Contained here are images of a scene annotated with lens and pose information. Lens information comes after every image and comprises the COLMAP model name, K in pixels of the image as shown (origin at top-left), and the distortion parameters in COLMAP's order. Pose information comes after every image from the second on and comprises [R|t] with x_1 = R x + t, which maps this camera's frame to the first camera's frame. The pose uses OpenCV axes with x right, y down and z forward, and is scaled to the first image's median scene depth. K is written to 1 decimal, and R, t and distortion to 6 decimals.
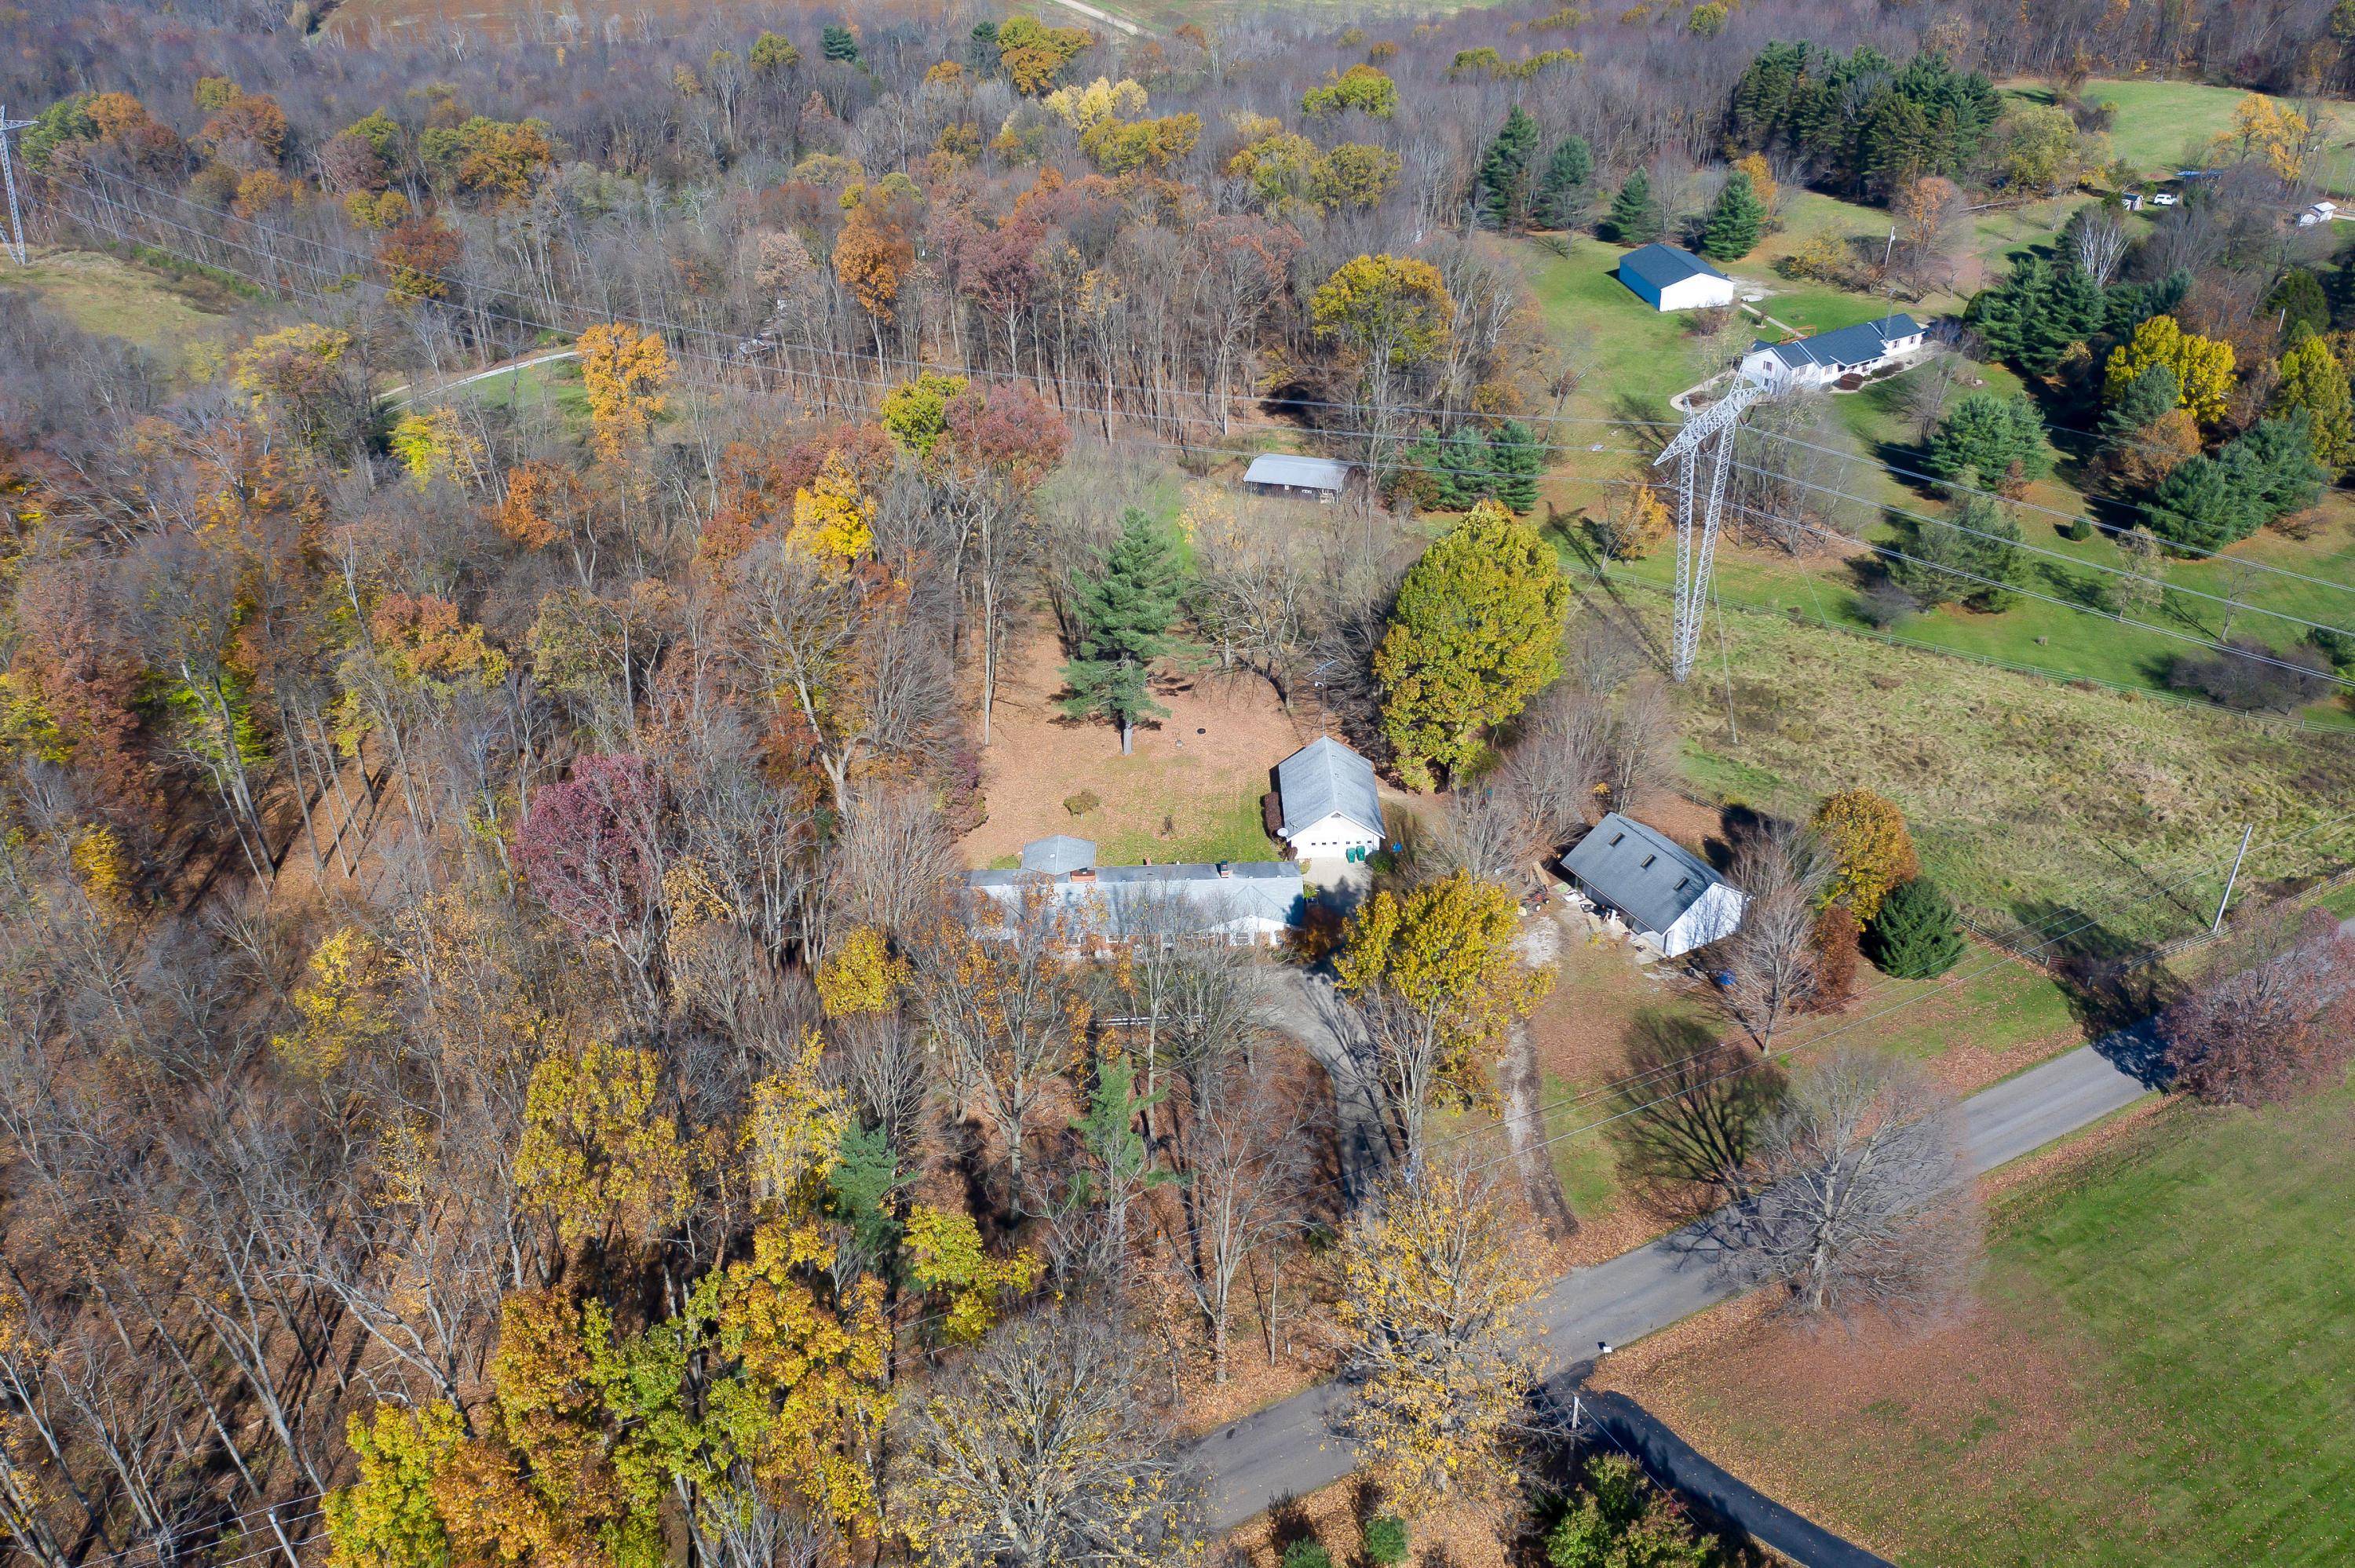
lens RADIAL K [[1850.9, 0, 1164.0], [0, 1850.9, 793.8], [0, 0, 1]] dist [-0.029873, 0.000121]
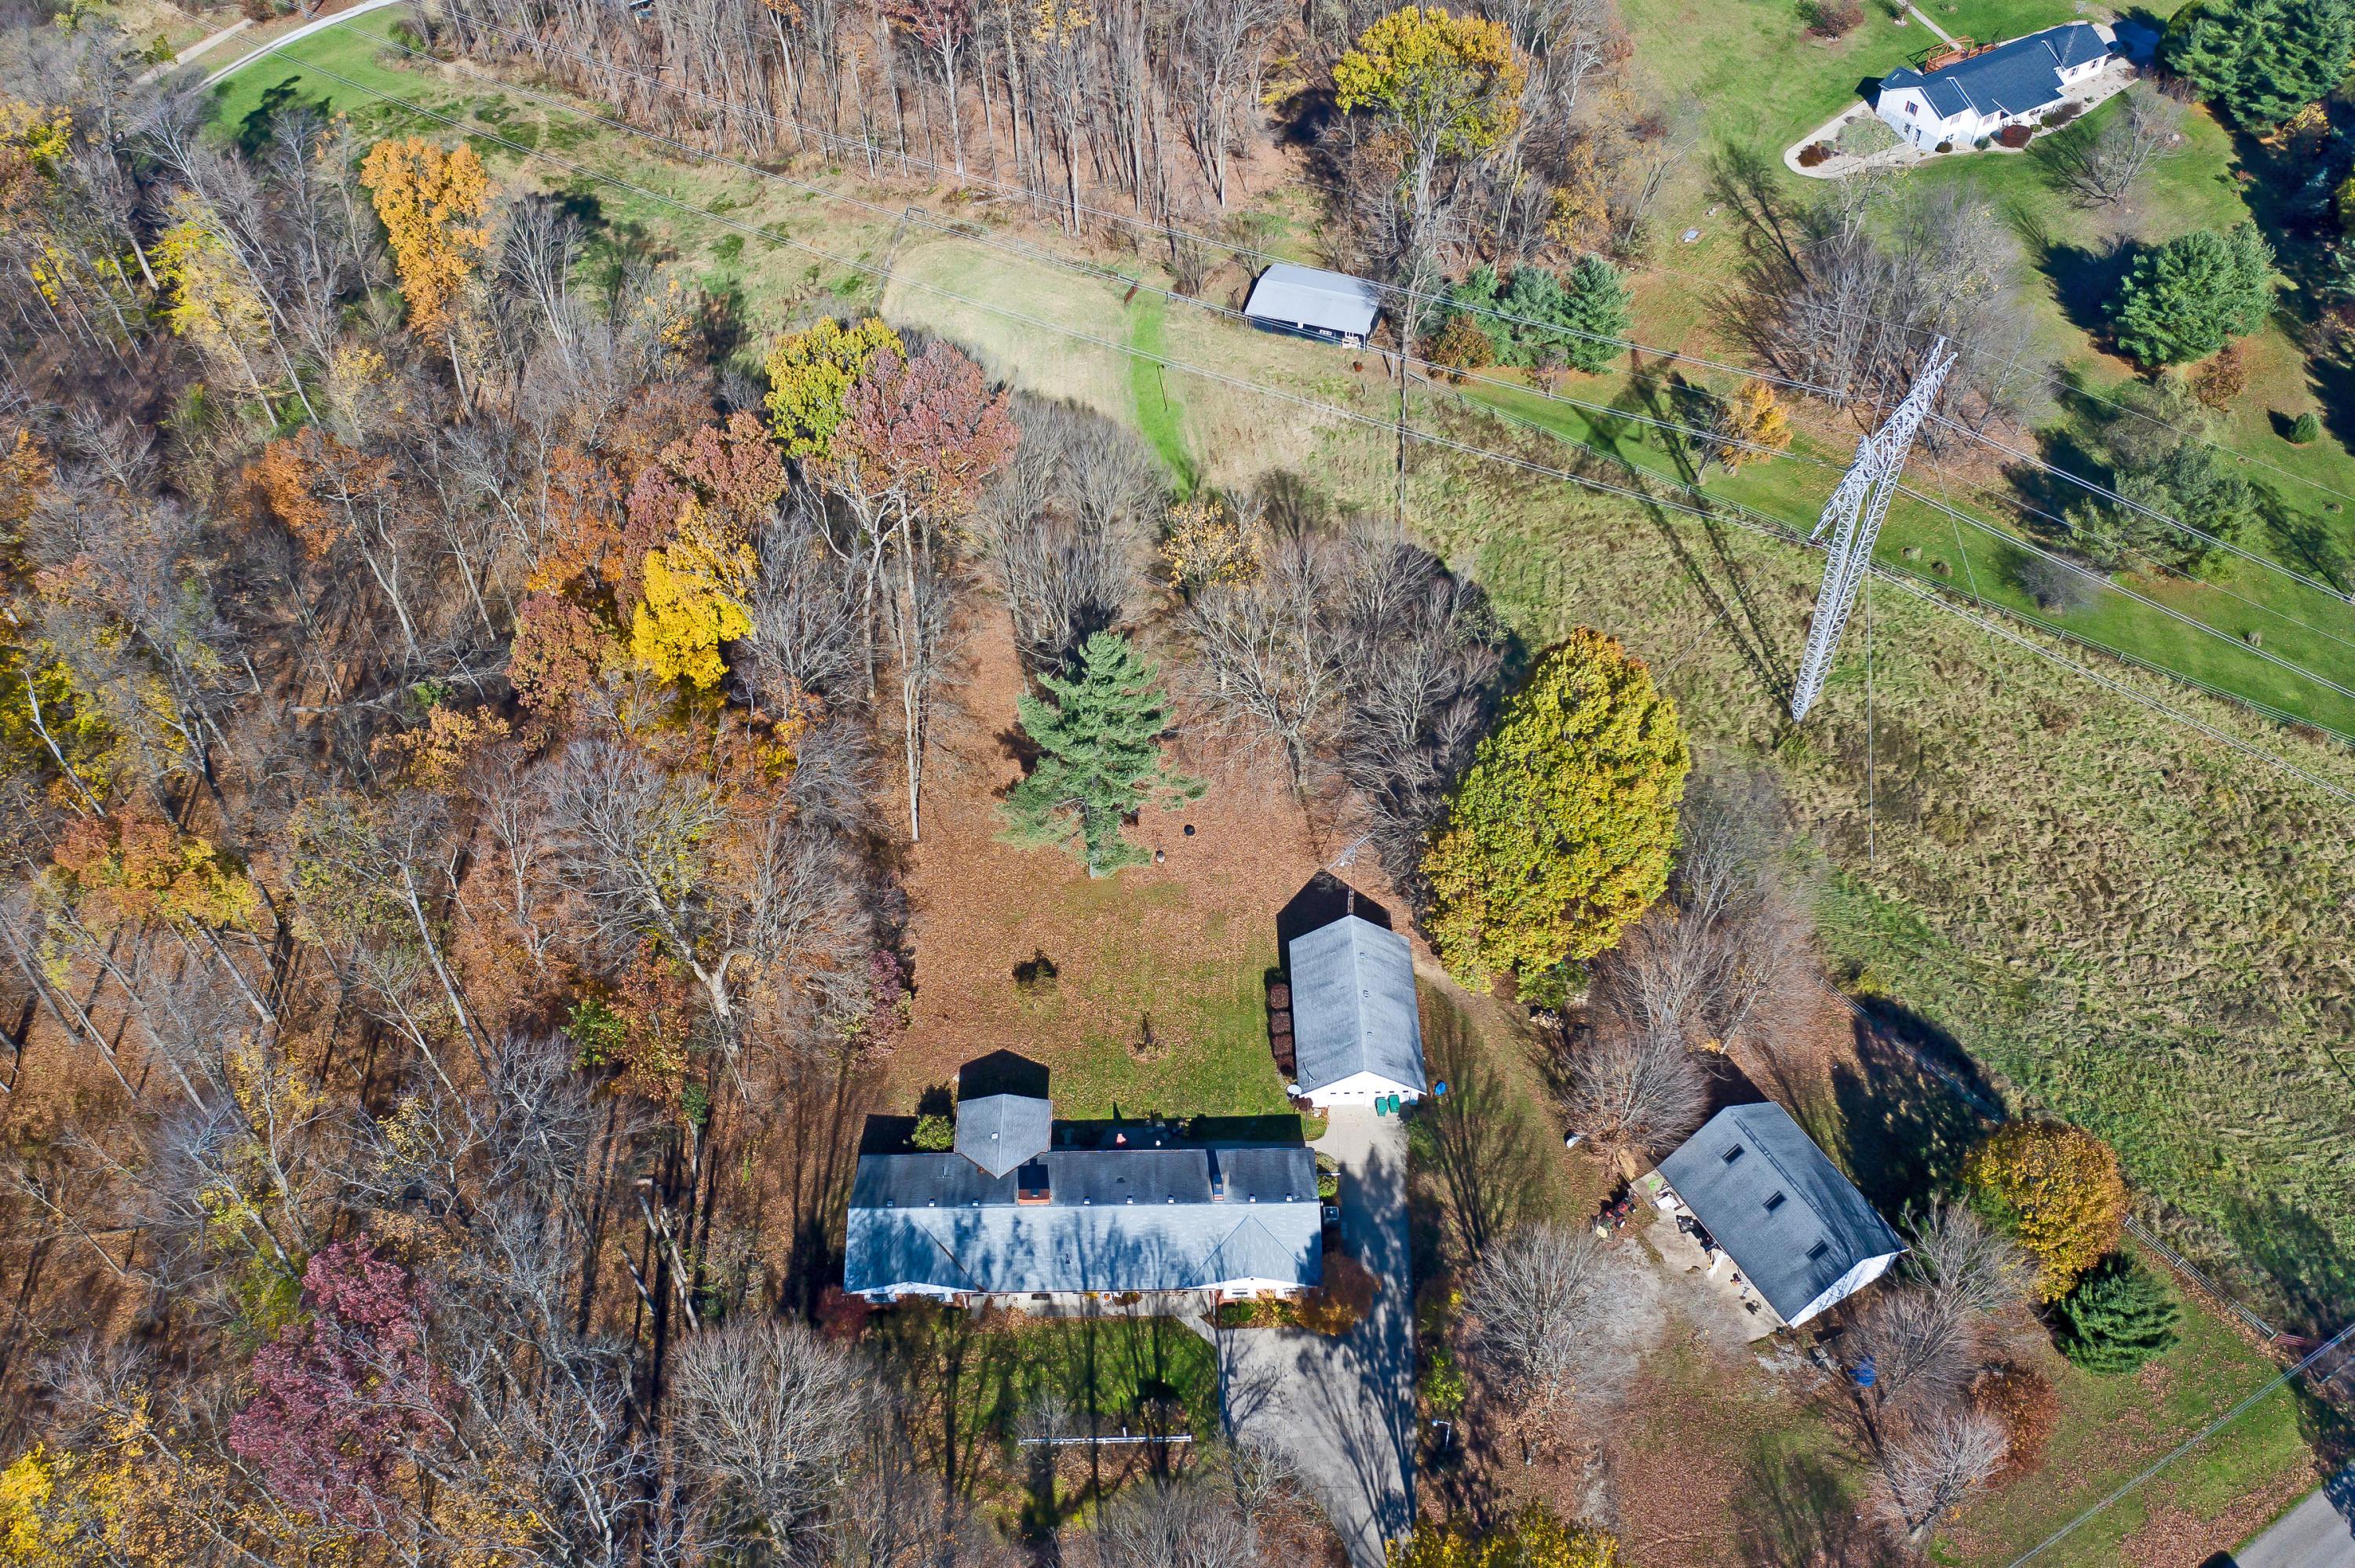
lens RADIAL K [[1850.9, 0, 1165.4], [0, 1850.9, 784.1], [0, 0, 1]] dist [-0.029873, 0.000121]
pose [[0.999955, 0.001054, 0.009402, 0.002335], [-0.003724, 0.957402, 0.288733, -0.269995], [-0.008698, -0.288756, 0.957363, 0.250716]]
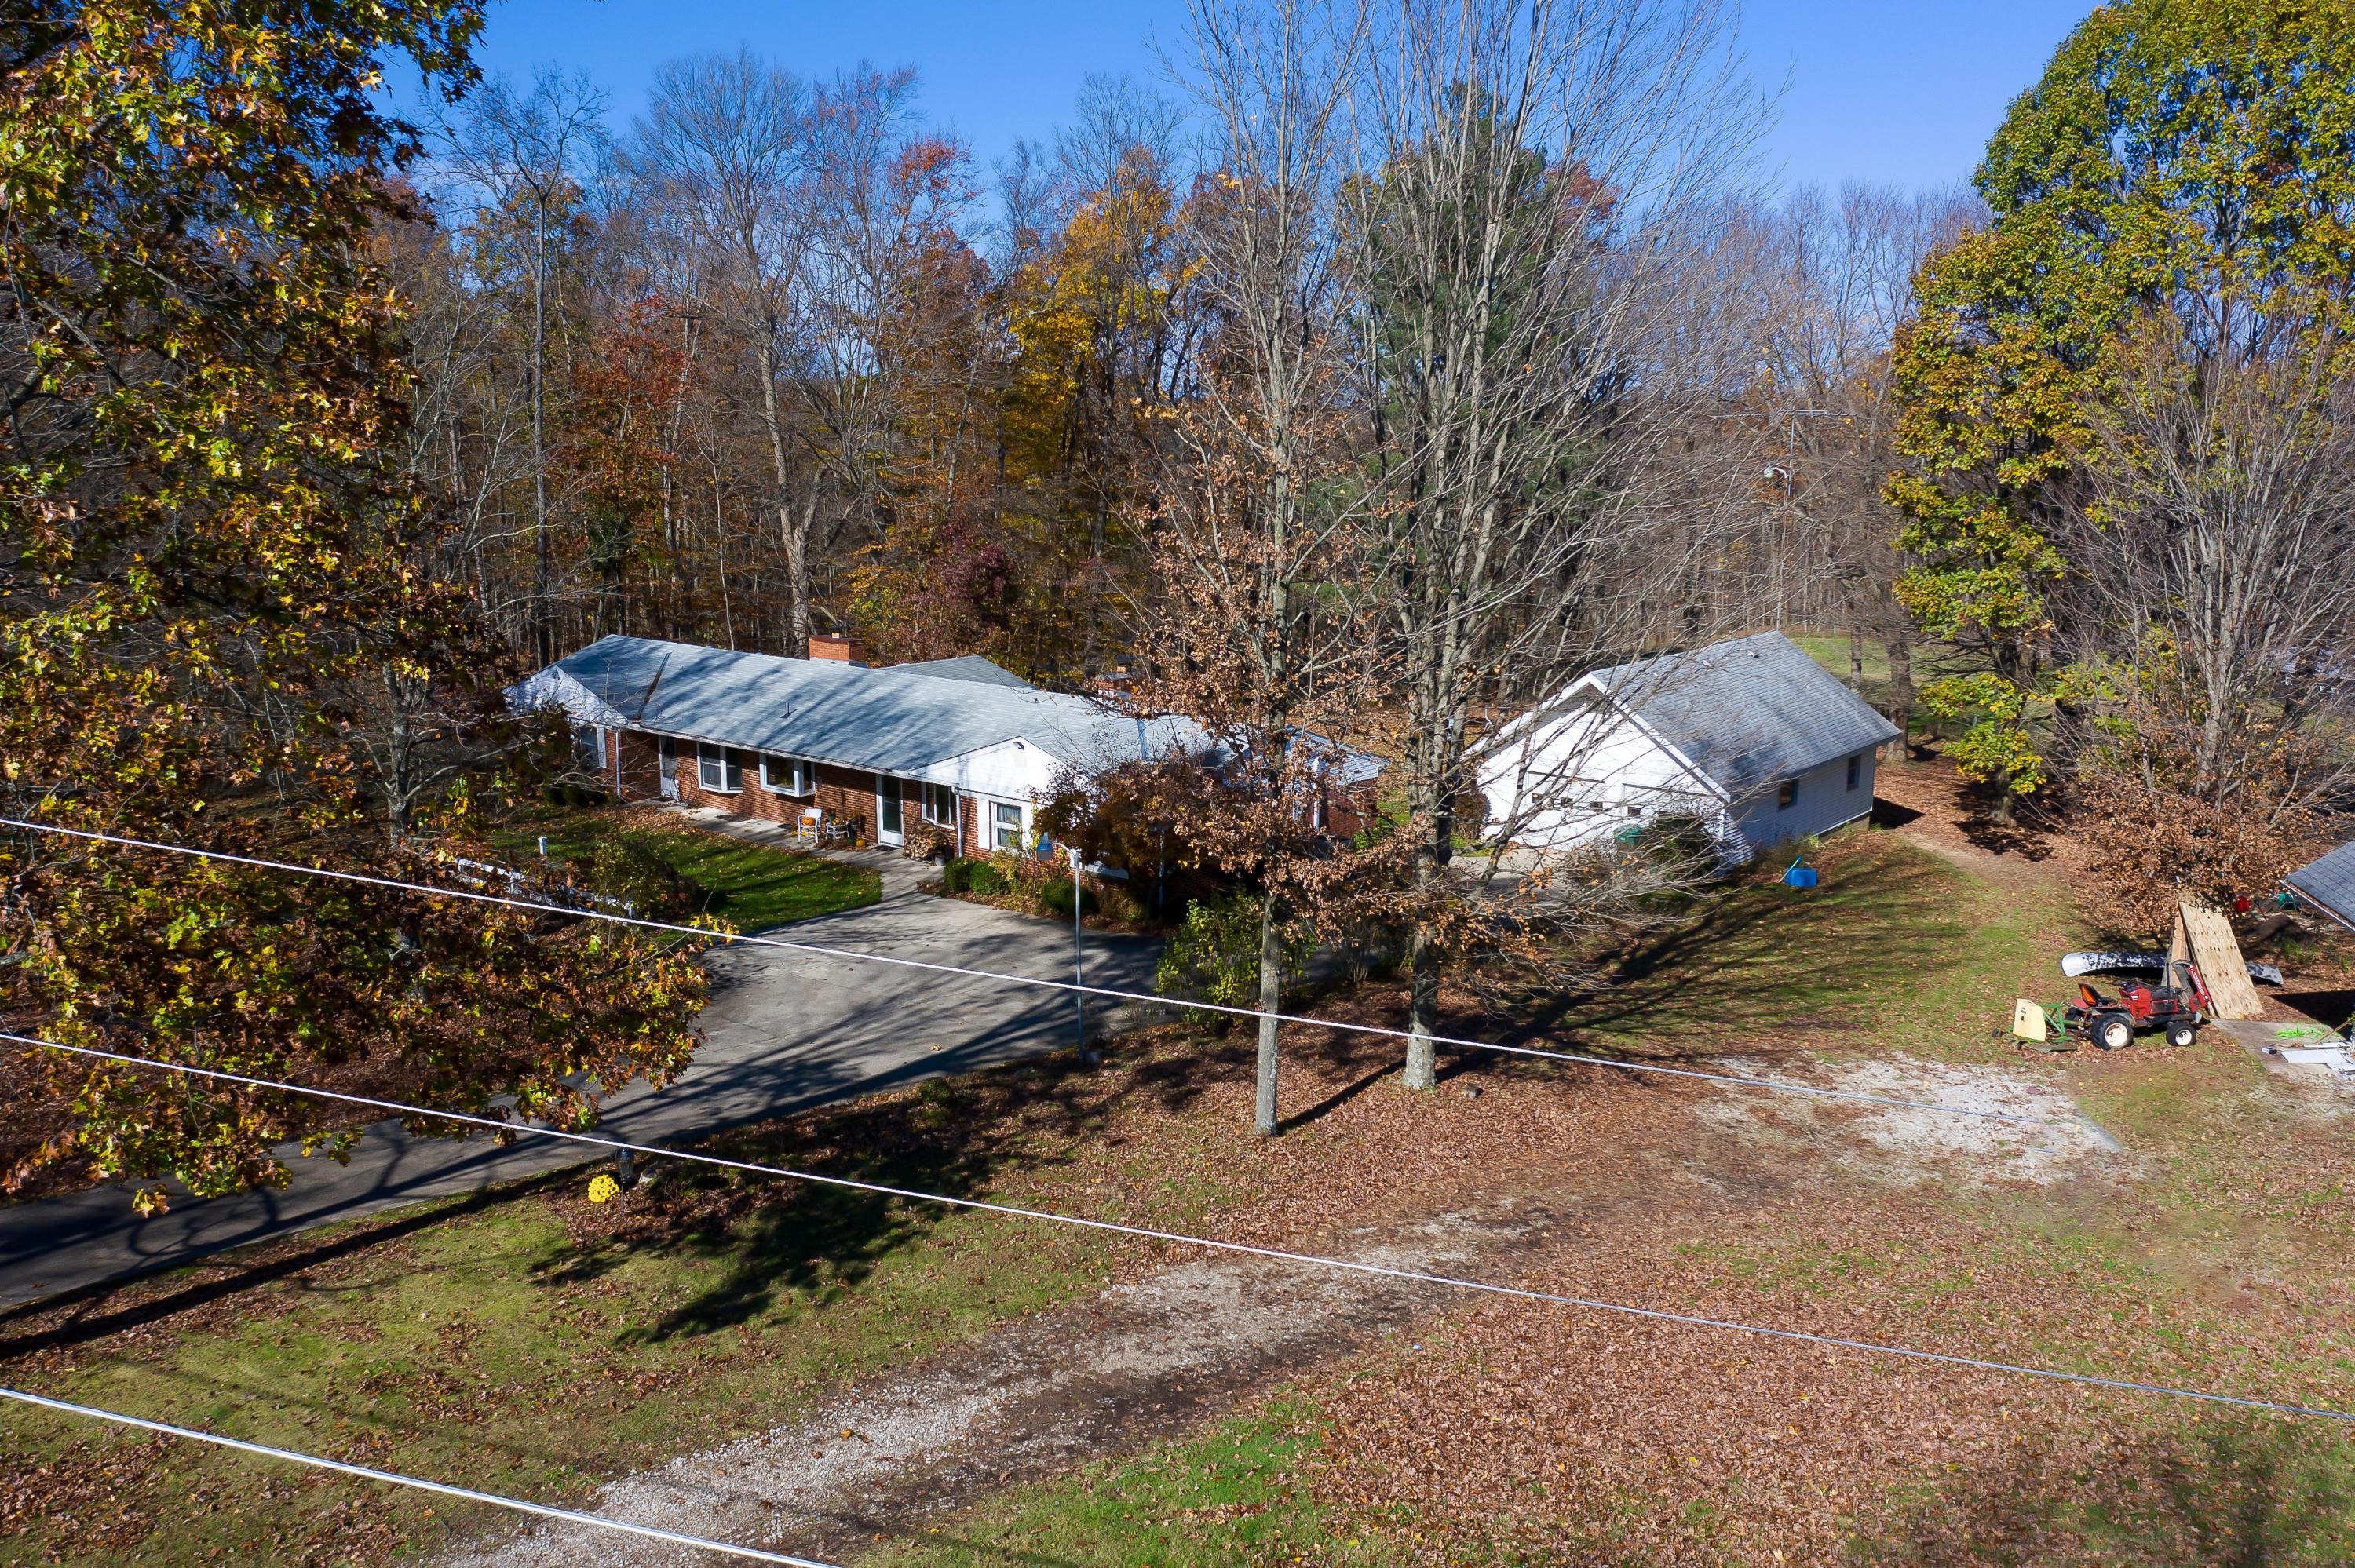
lens RADIAL K [[1850.9, 0, 1160.9], [0, 1850.9, 782.4], [0, 0, 1]] dist [-0.029873, 0.000121]
pose [[0.759270, 0.161514, -0.630415, 0.200354], [-0.355119, 0.914600, -0.193381, 0.094793], [0.545344, 0.370701, 0.751785, 0.602479]]
